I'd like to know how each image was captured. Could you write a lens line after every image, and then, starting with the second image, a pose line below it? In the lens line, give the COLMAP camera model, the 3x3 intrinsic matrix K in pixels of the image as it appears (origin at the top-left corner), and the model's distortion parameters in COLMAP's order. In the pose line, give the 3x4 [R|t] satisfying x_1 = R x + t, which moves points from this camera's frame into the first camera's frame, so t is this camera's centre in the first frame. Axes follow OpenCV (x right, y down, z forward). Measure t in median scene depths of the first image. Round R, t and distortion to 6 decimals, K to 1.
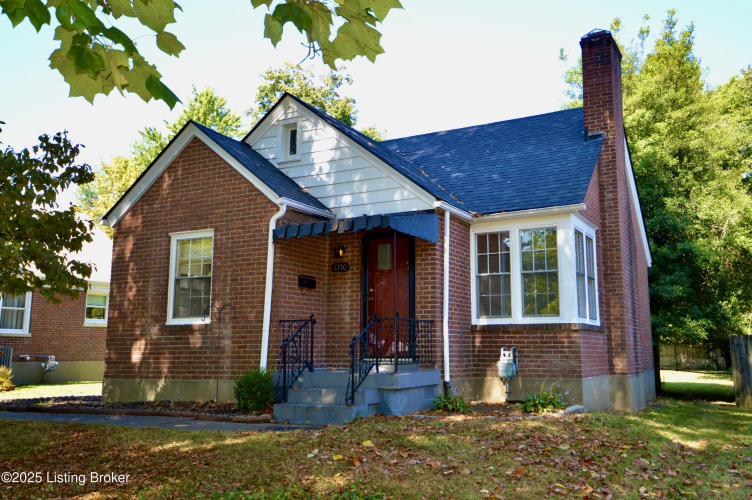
lens RADIAL K [[669.3, 0, 376.9], [0, 669.3, 248.3], [0, 0, 1]] dist [0.055103, -0.013066]
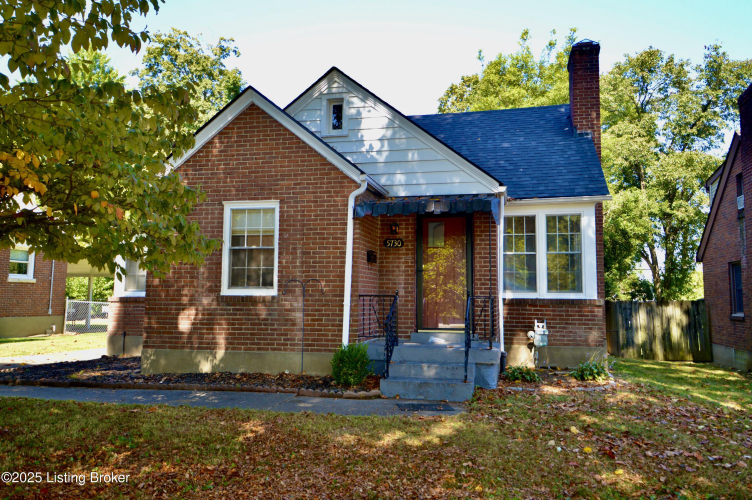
lens RADIAL K [[580.0, 0, 376.1], [0, 580.0, 249.0], [0, 0, 1]] dist [0.037806, 0.002182]
pose [[0.968376, 0.031977, 0.247439, -0.306322], [-0.047891, 0.997134, 0.058563, -0.014008], [-0.244857, -0.068561, 0.967132, 0.128106]]
